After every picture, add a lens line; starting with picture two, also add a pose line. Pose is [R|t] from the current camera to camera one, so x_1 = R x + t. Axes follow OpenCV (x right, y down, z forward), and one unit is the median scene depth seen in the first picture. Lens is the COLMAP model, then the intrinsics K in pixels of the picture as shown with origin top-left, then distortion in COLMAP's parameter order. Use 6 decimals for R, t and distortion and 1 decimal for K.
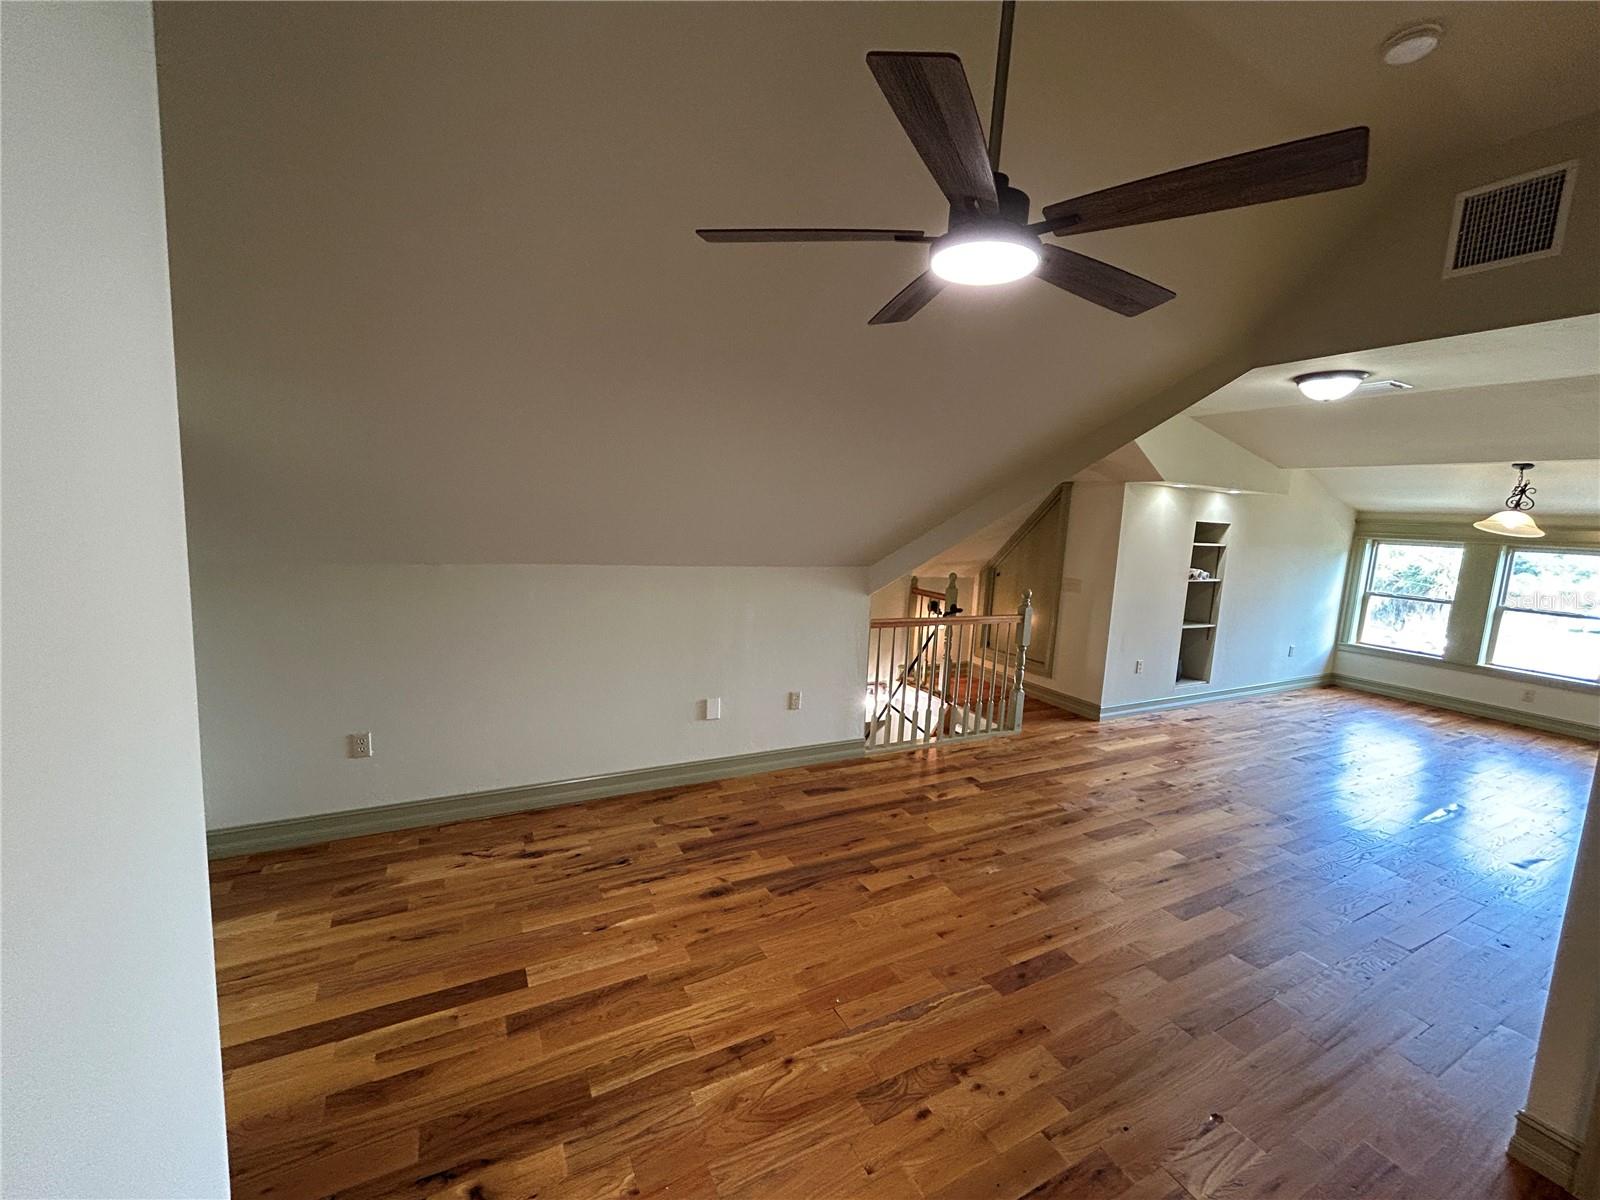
lens RADIAL K [[648.3, 0, 797.8], [0, 648.3, 597.1], [0, 0, 1]] dist [-0.000638, 0.001357]
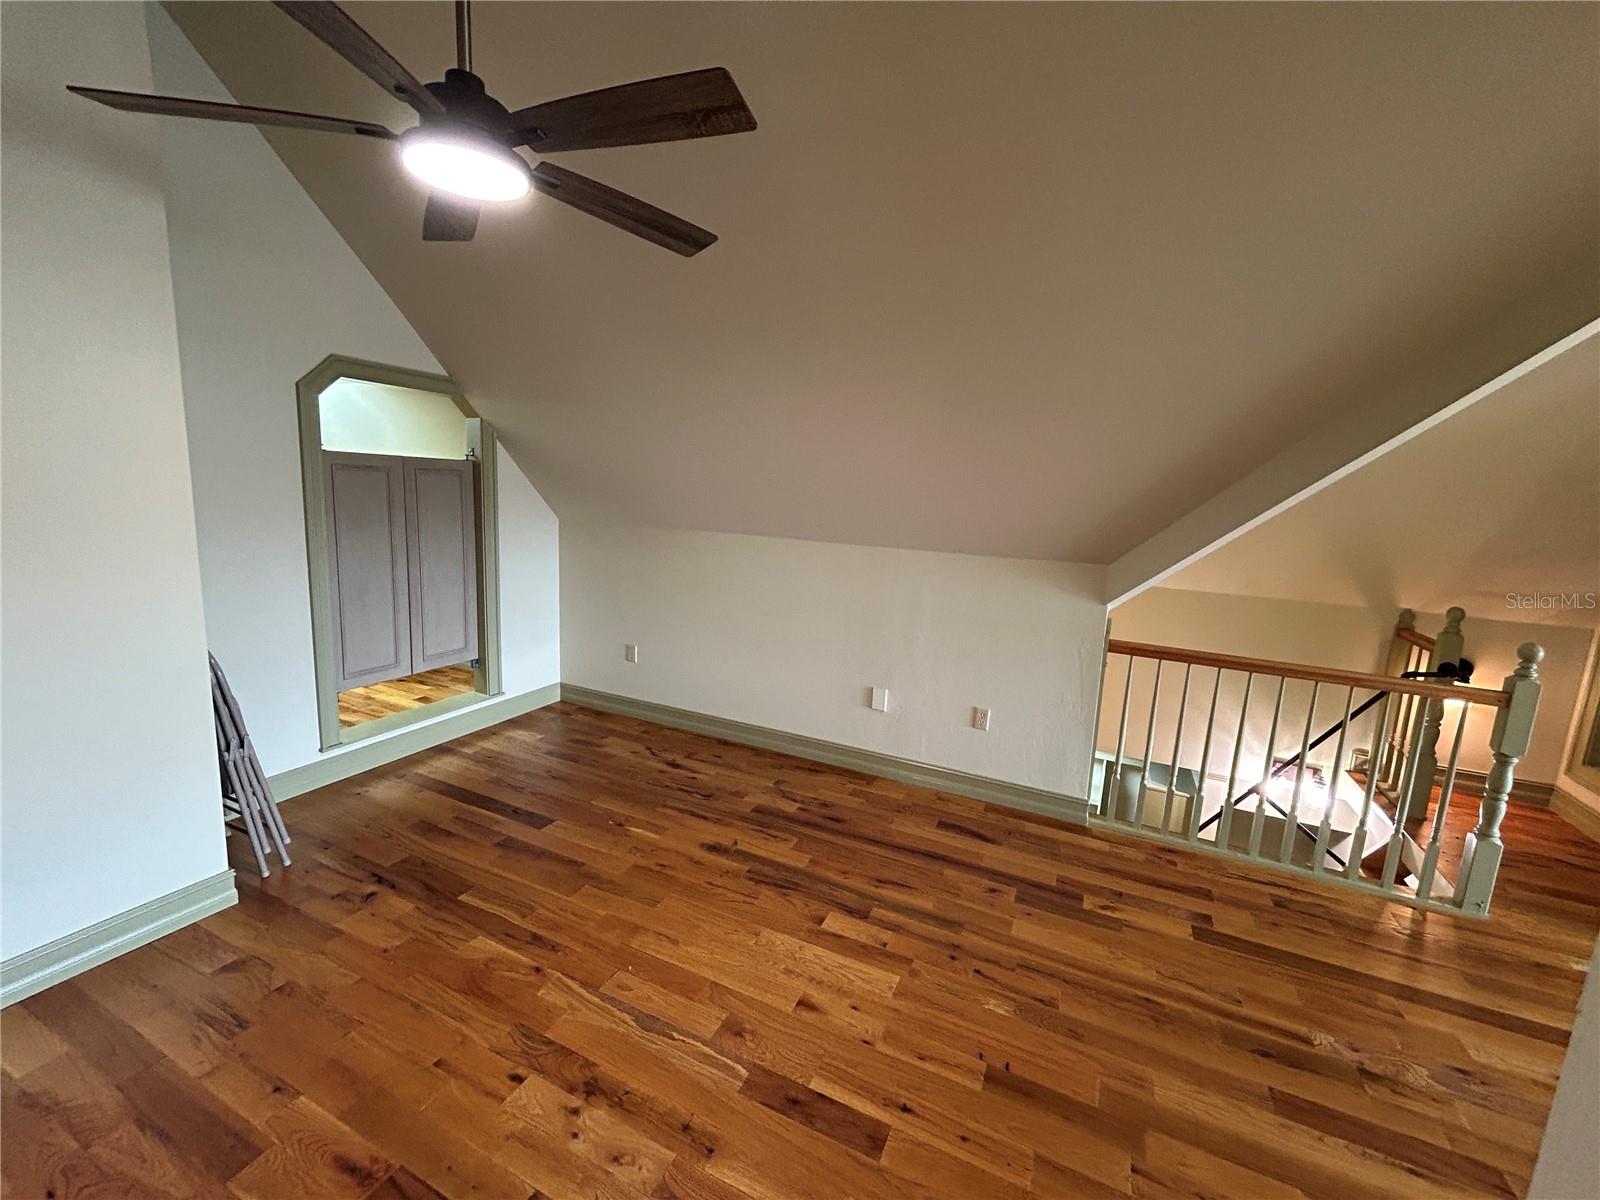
lens RADIAL K [[648.3, 0, 801.6], [0, 648.3, 597.4], [0, 0, 1]] dist [-0.000638, 0.001357]
pose [[0.604085, 0.109257, -0.789395, 0.626523], [-0.122036, 0.991557, 0.043850, -0.002399], [0.787521, 0.069846, 0.612318, 0.384386]]
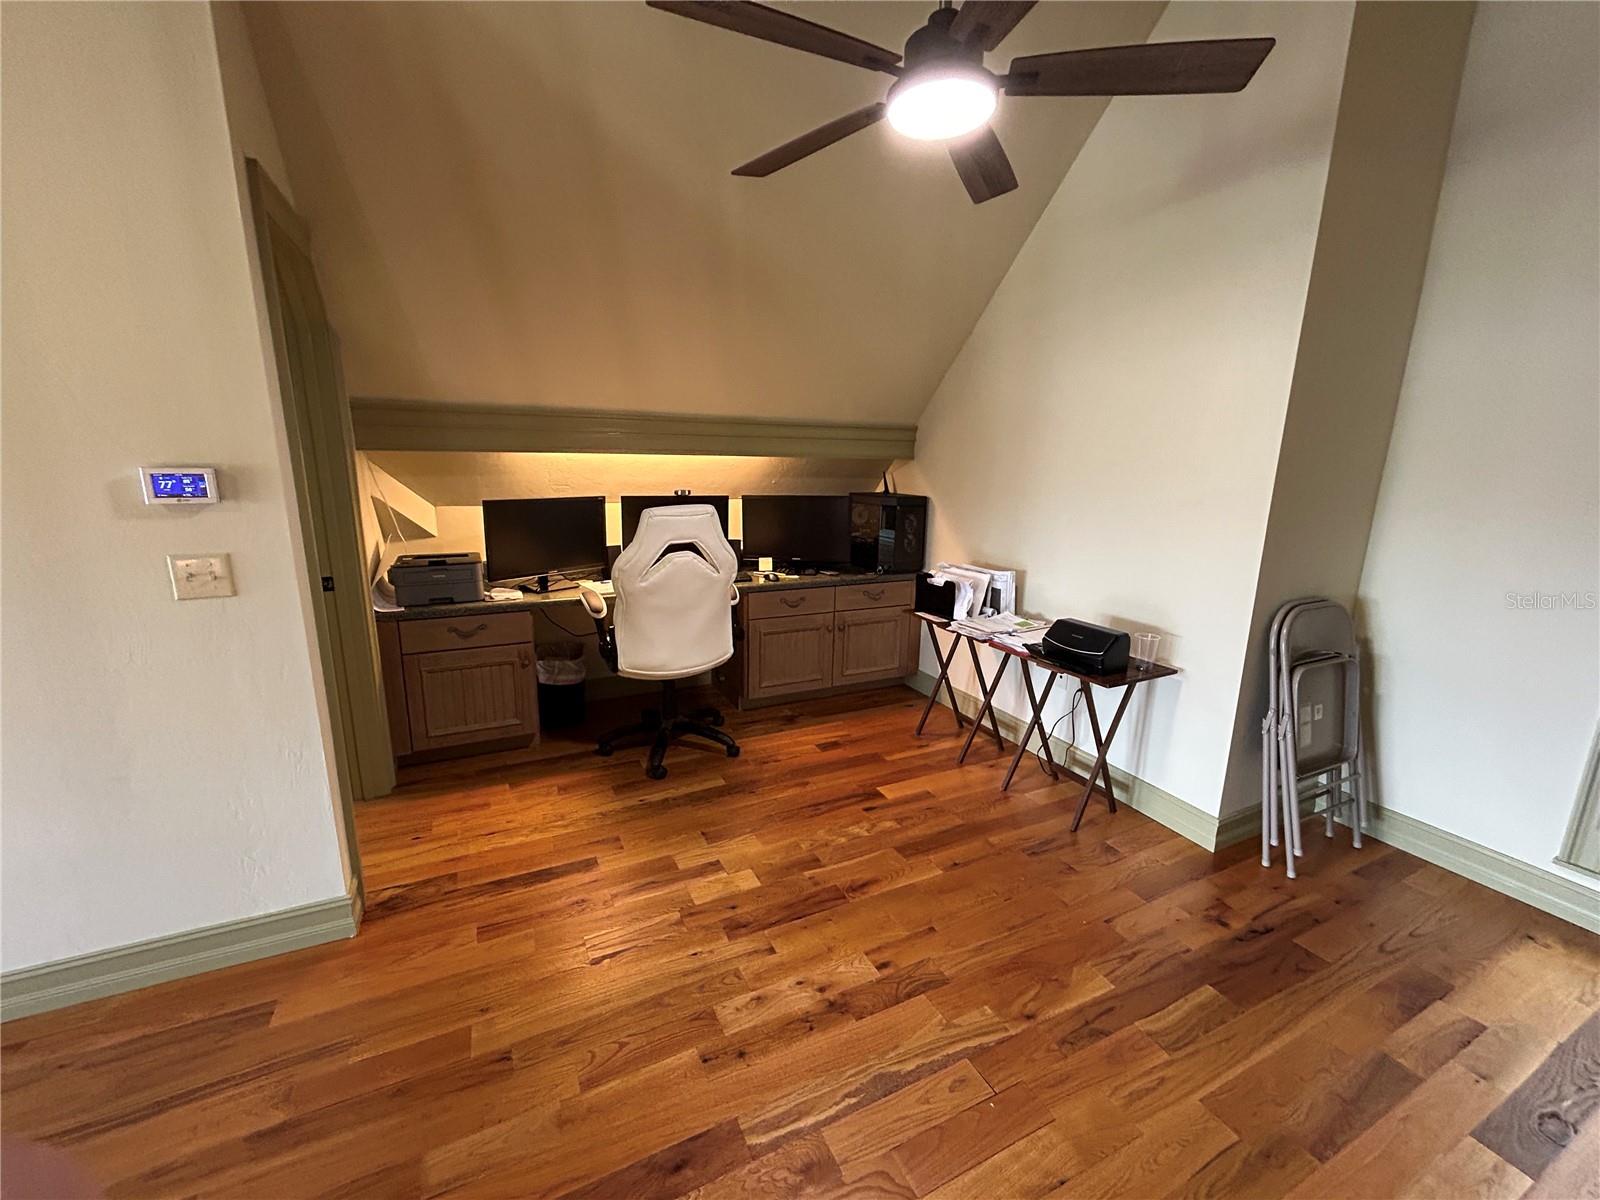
lens RADIAL K [[648.3, 0, 797.3], [0, 648.3, 601.4], [0, 0, 1]] dist [-0.000638, 0.001357]
pose [[-0.996920, -0.074784, 0.023635, 0.194774], [-0.062057, 0.936413, 0.345370, -0.060650], [-0.047960, 0.342839, -0.938169, 0.991458]]
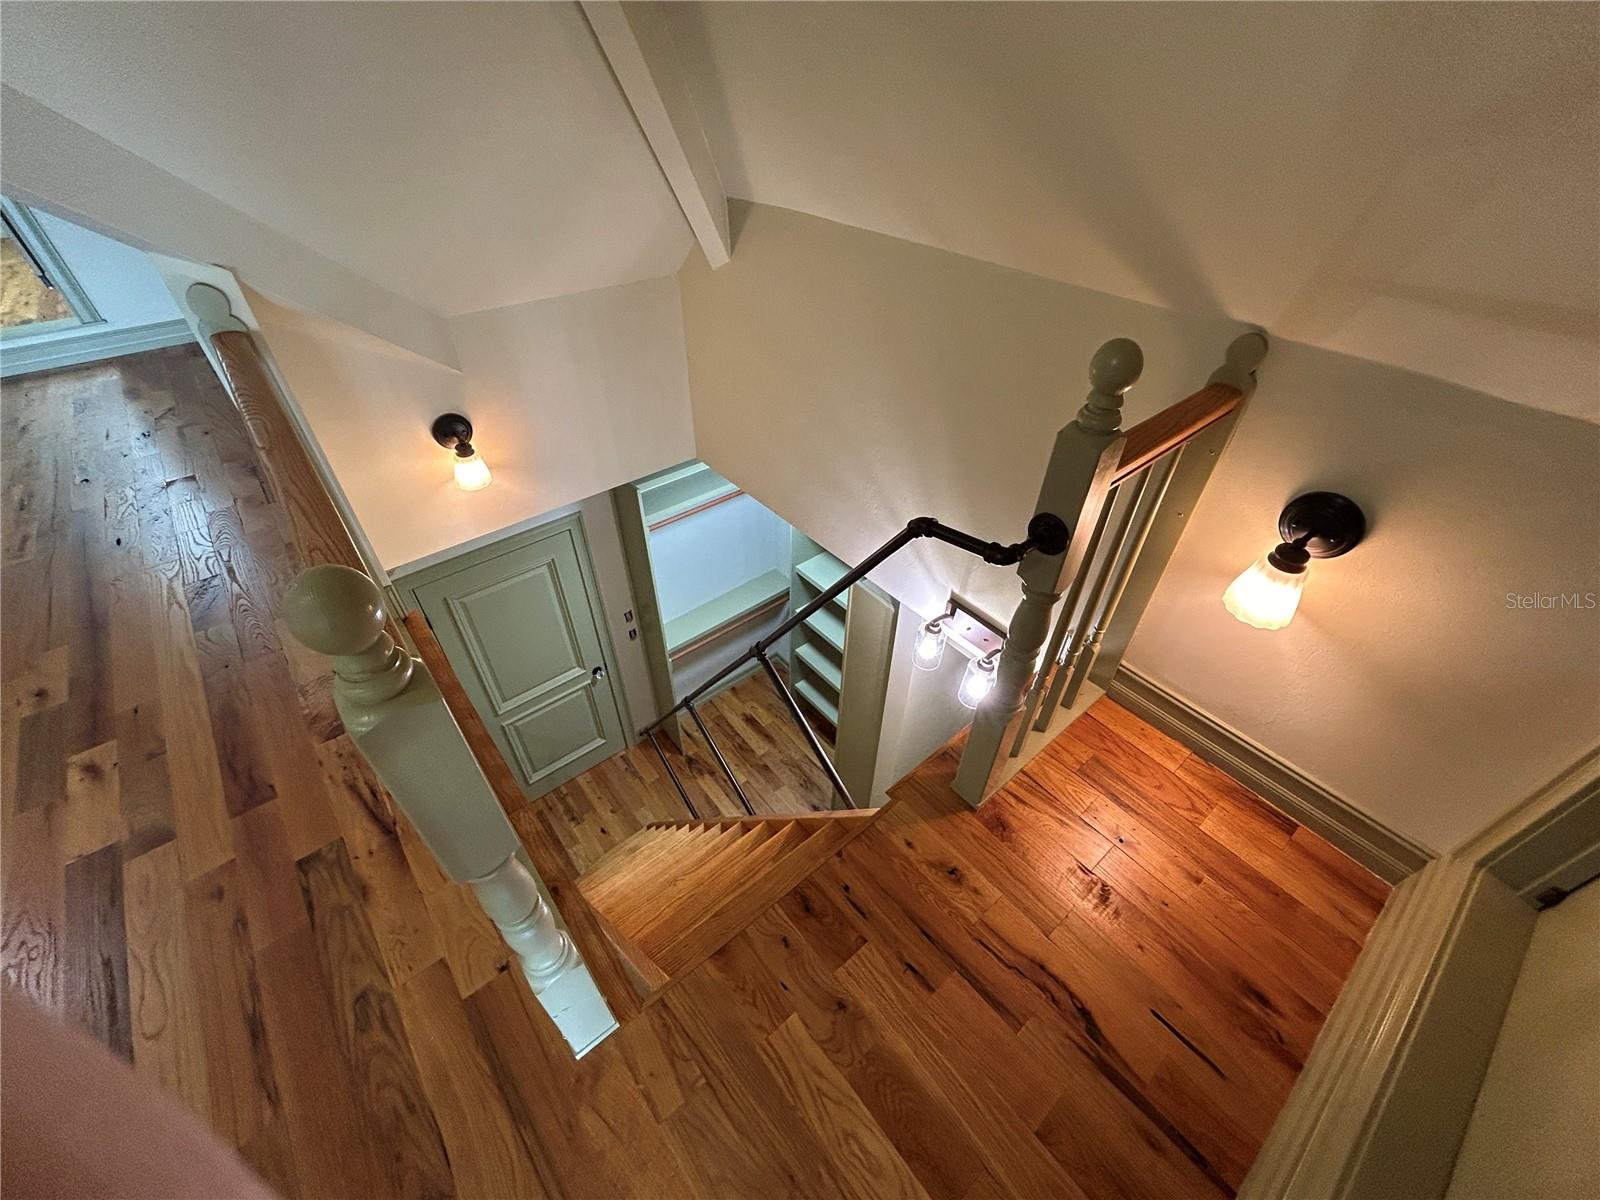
lens RADIAL K [[648.3, 0, 803.0], [0, 648.3, 590.0], [0, 0, 1]] dist [-0.000638, 0.001357]
pose [[0.211900, 0.593242, -0.776635, 0.709218], [-0.131990, 0.804773, 0.578722, -0.132195], [0.968337, -0.020123, 0.248833, 1.628688]]
